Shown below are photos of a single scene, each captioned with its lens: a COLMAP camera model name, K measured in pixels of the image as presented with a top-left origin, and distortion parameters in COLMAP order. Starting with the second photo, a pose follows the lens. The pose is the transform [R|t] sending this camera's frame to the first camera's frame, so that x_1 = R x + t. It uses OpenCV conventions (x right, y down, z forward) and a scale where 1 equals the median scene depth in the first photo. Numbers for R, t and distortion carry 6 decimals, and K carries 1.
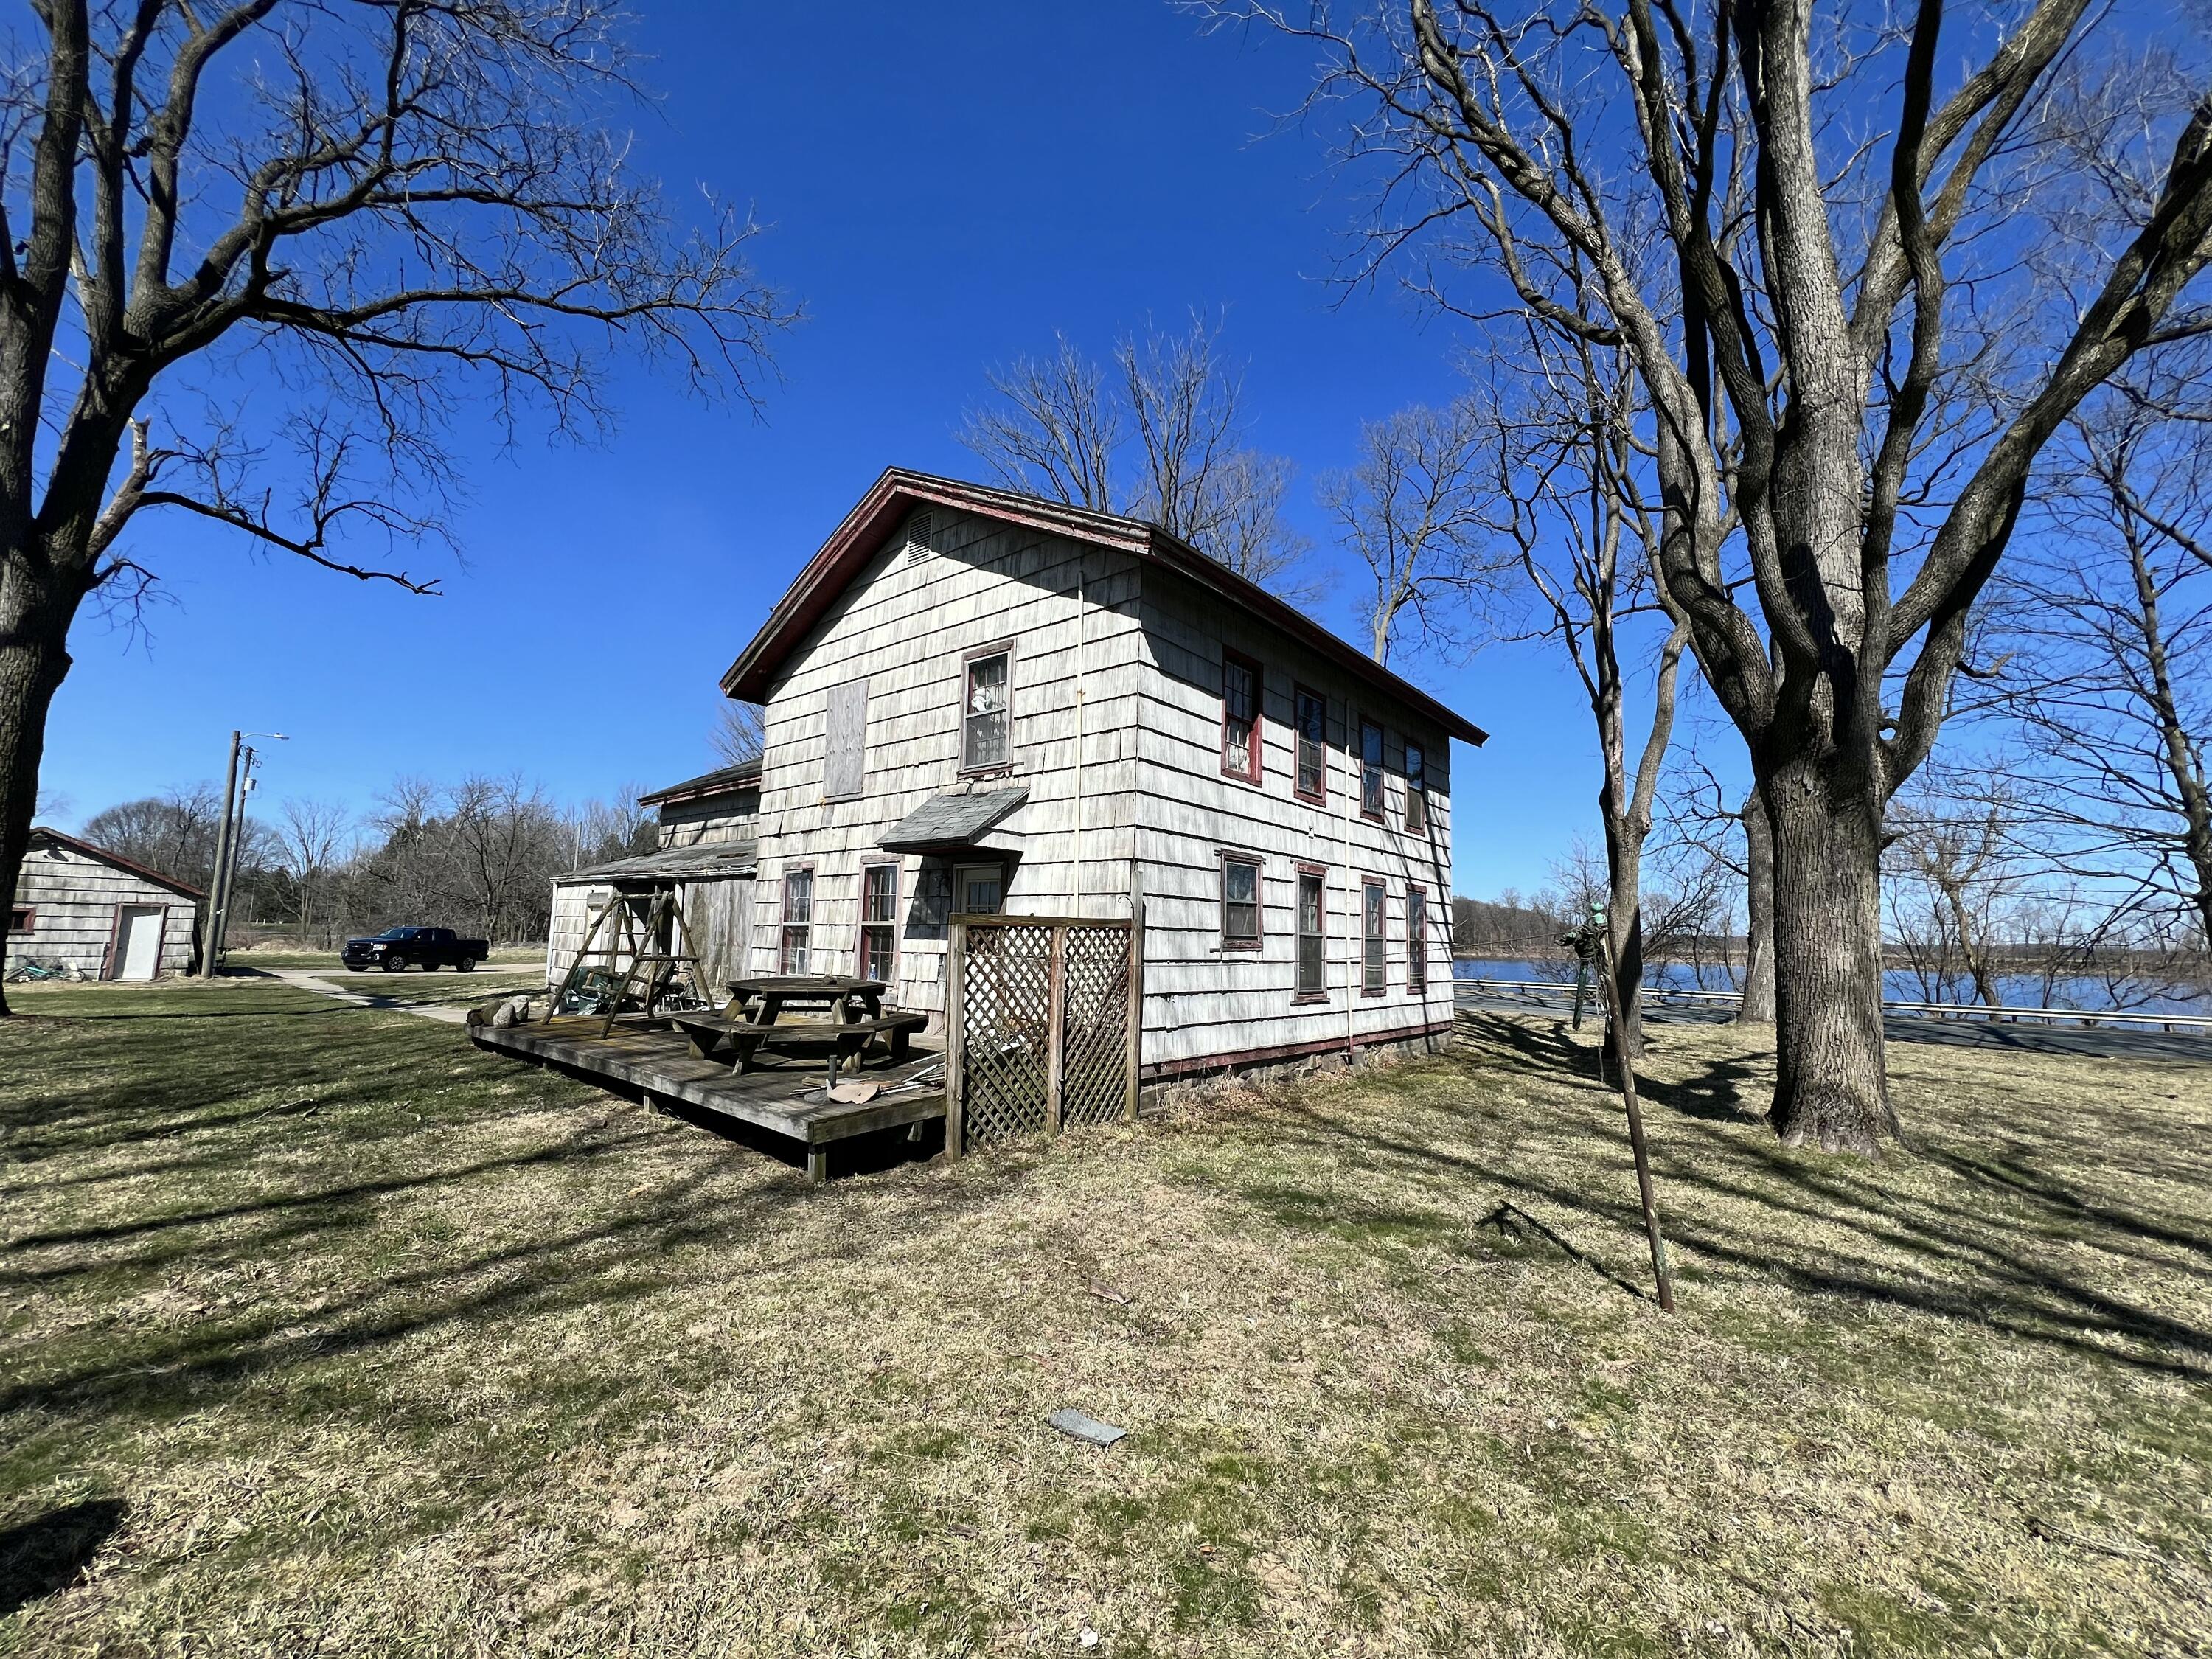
lens RADIAL K [[884.0, 0, 1095.7], [0, 884.0, 822.8], [0, 0, 1]] dist [-0.000761, -0.000603]
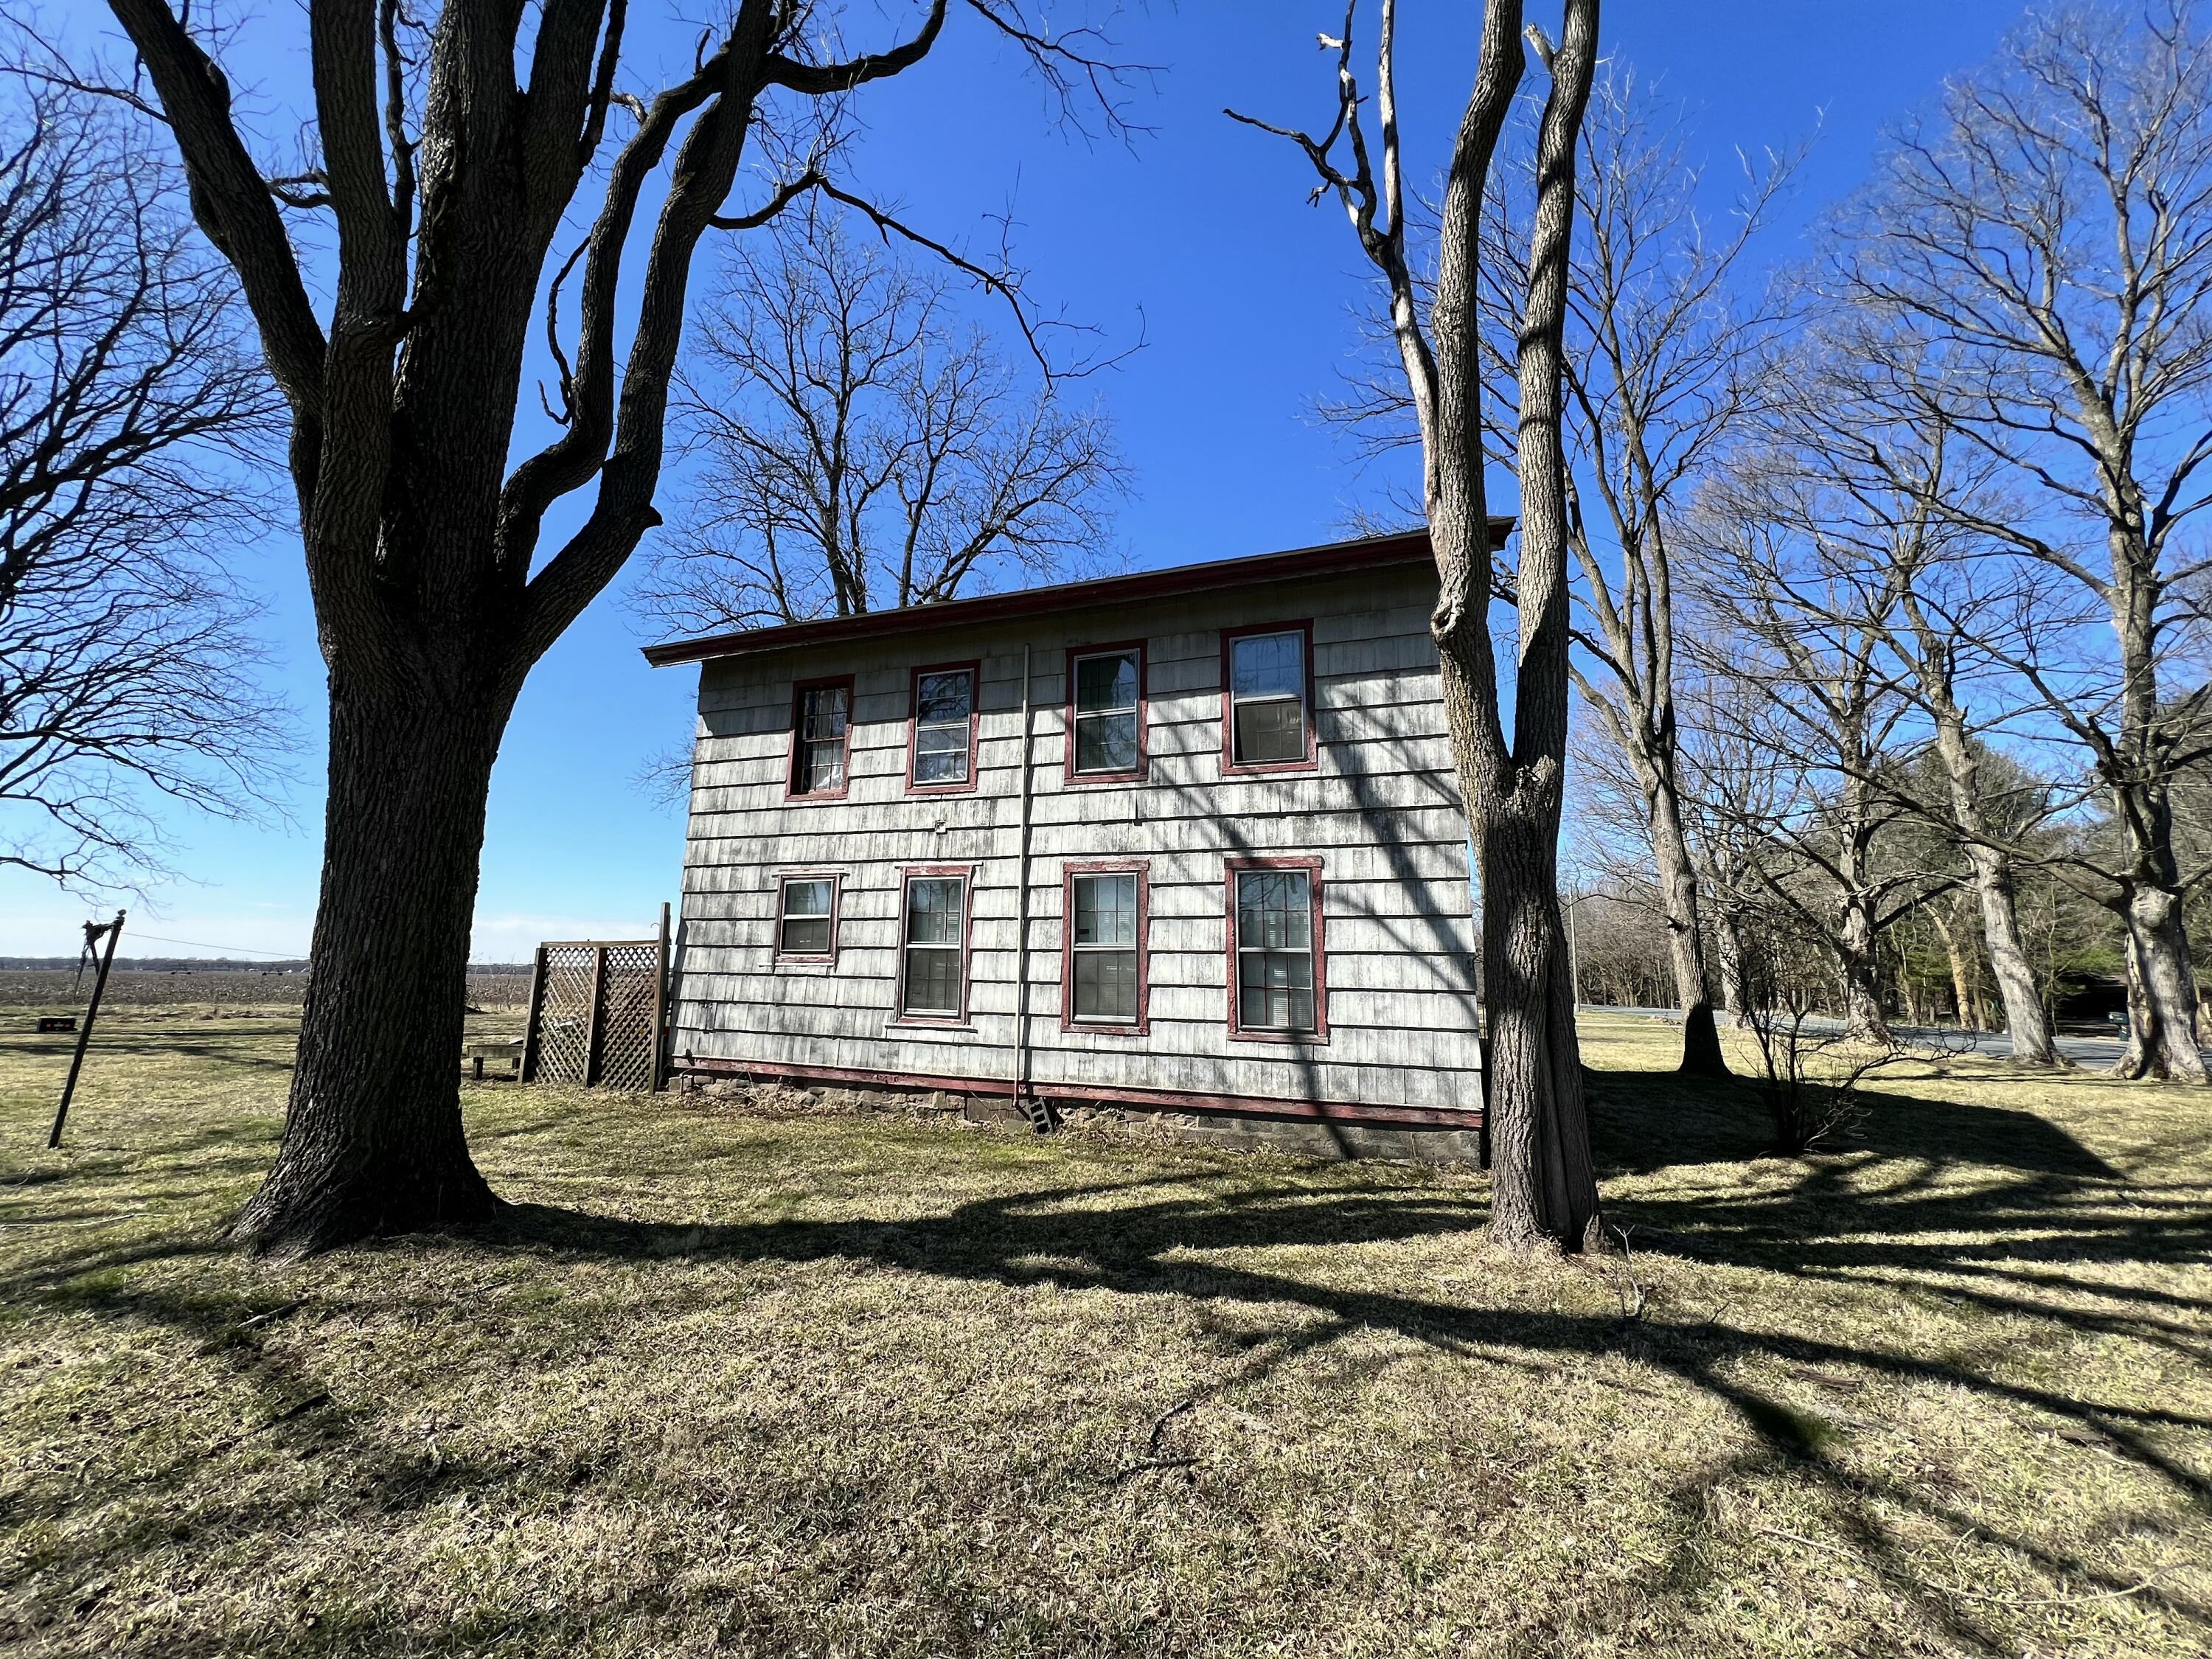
lens RADIAL K [[884.0, 0, 1089.6], [0, 884.0, 819.2], [0, 0, 1]] dist [-0.000761, -0.000603]
pose [[0.323792, -0.188391, -0.927182, 1.150154], [0.112611, 0.980683, -0.159936, 0.165670], [0.939403, -0.052625, 0.338753, 0.896986]]
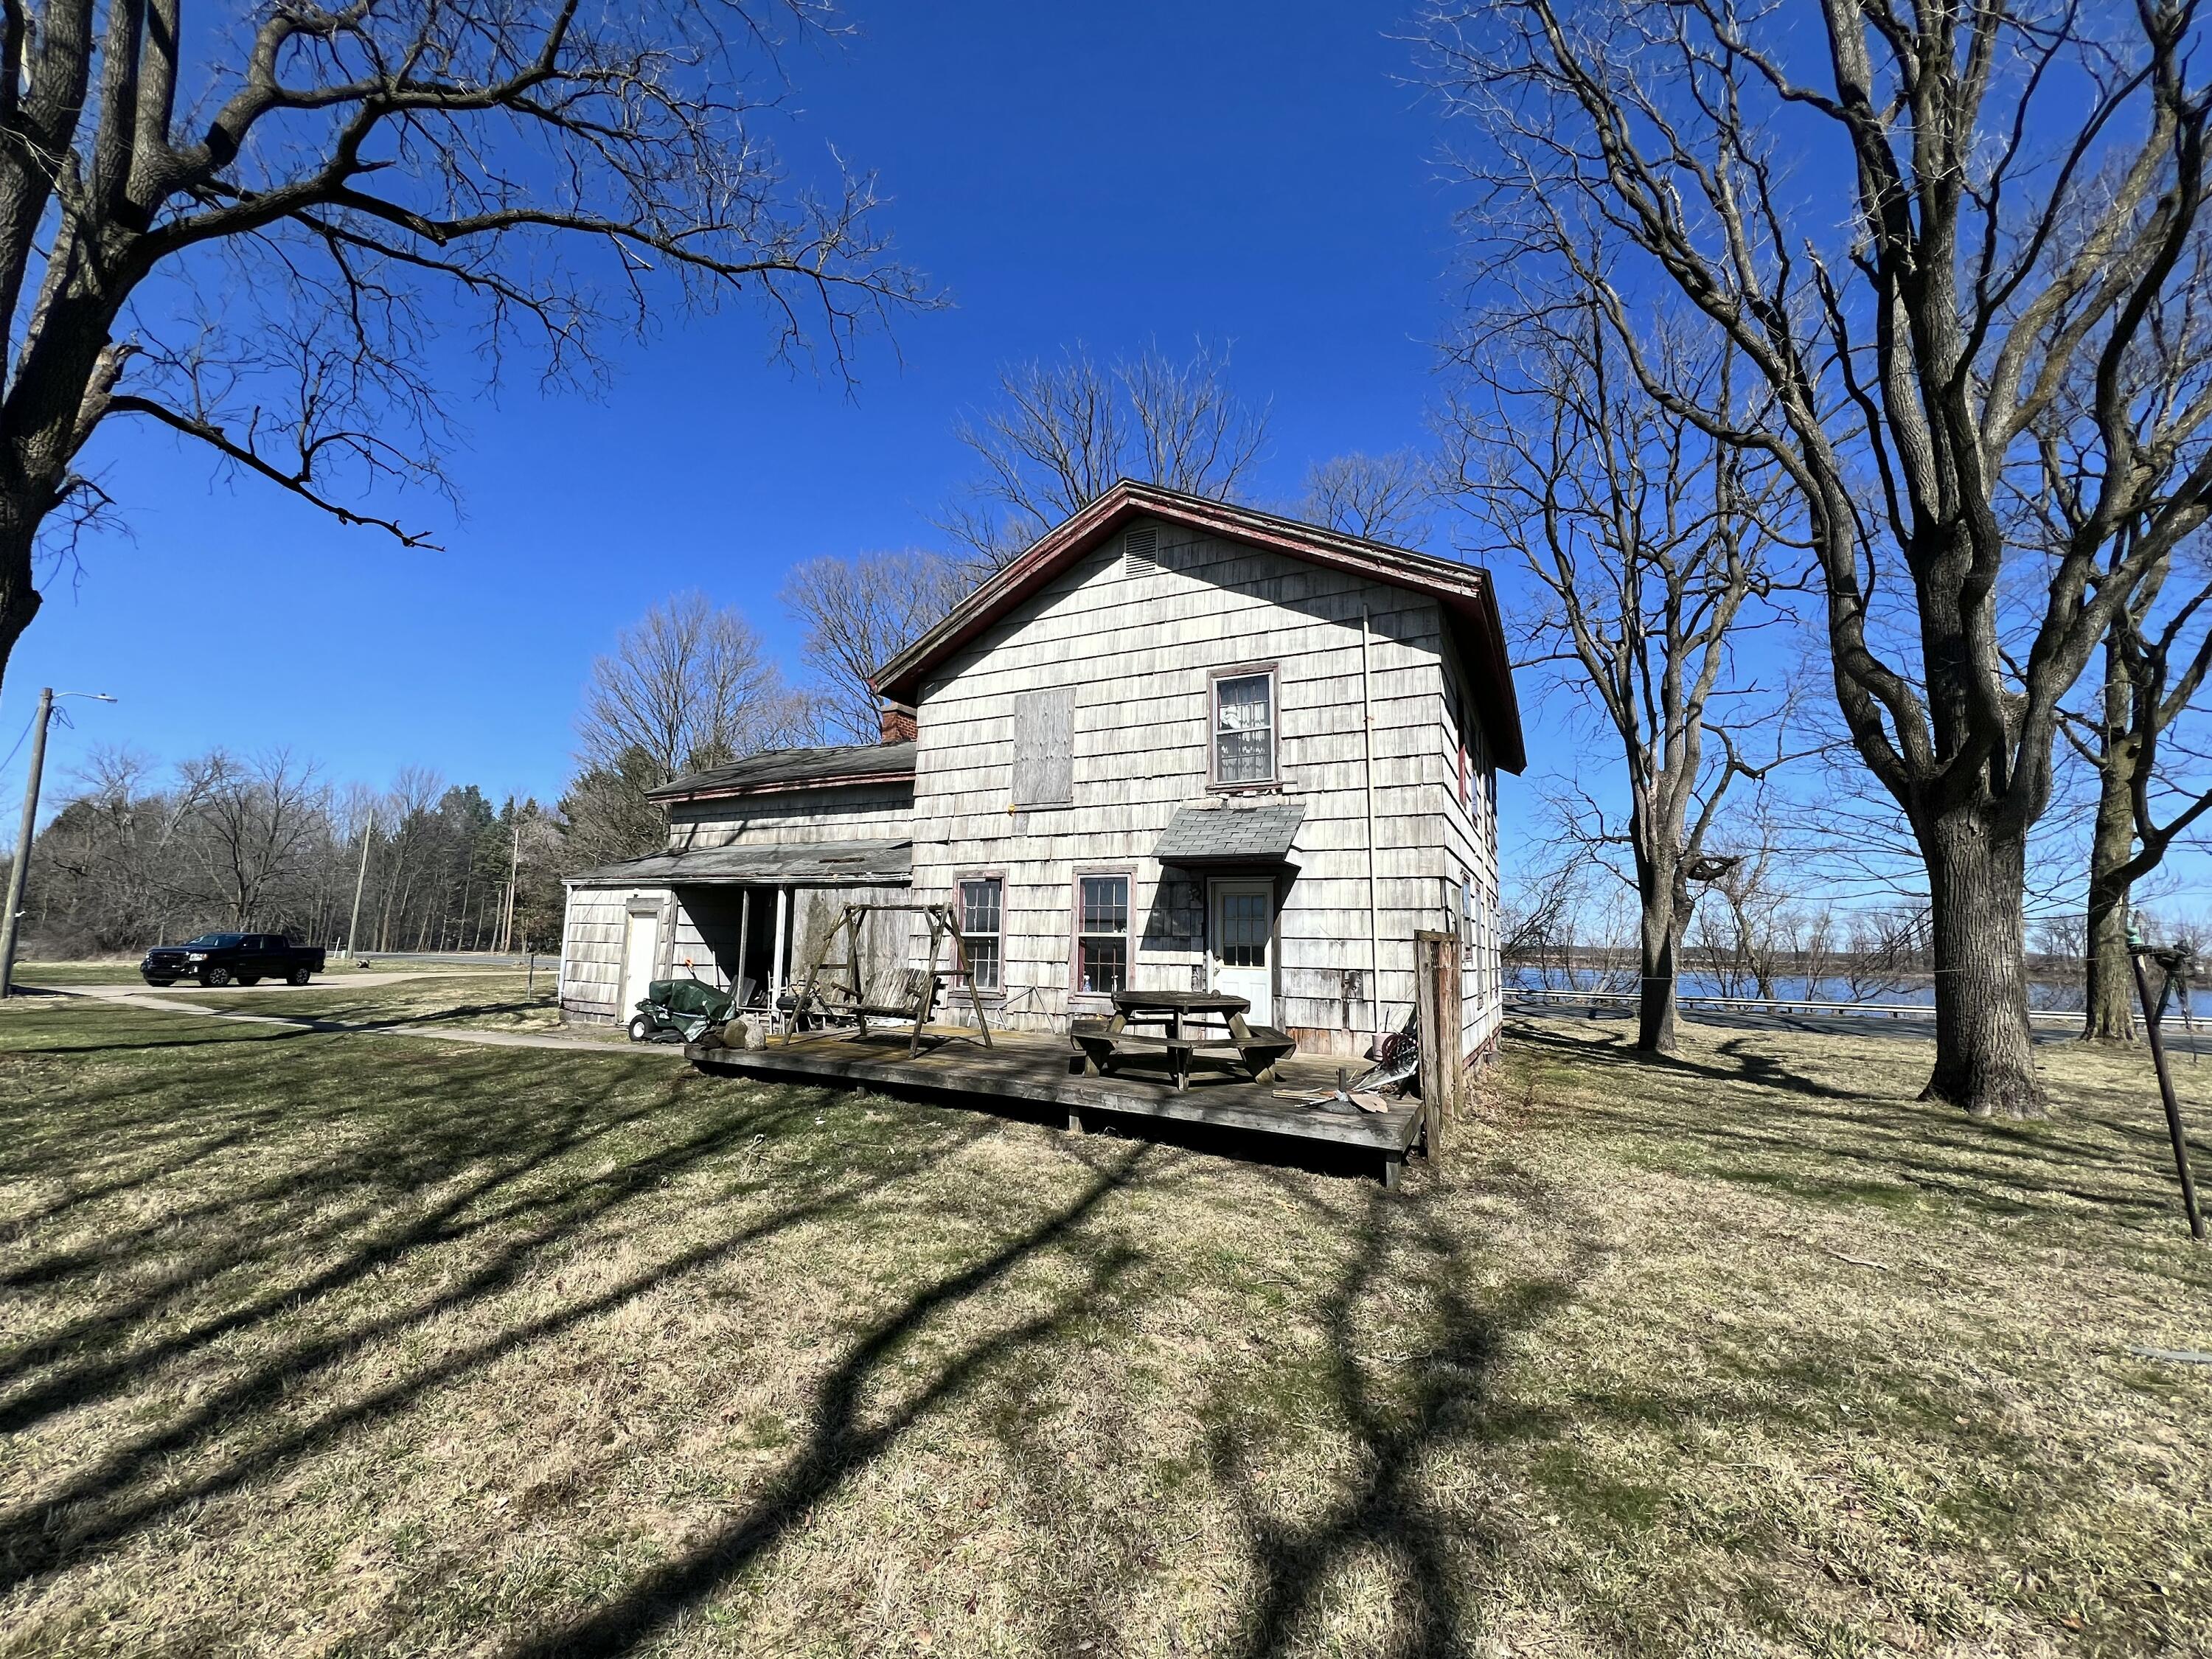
lens RADIAL K [[884.0, 0, 1098.0], [0, 884.0, 822.9], [0, 0, 1]] dist [-0.000761, -0.000603]
pose [[0.976155, 0.028424, 0.215204, -0.478682], [-0.027418, 0.999595, -0.007658, -0.004379], [-0.215335, 0.001575, 0.976539, 0.029834]]
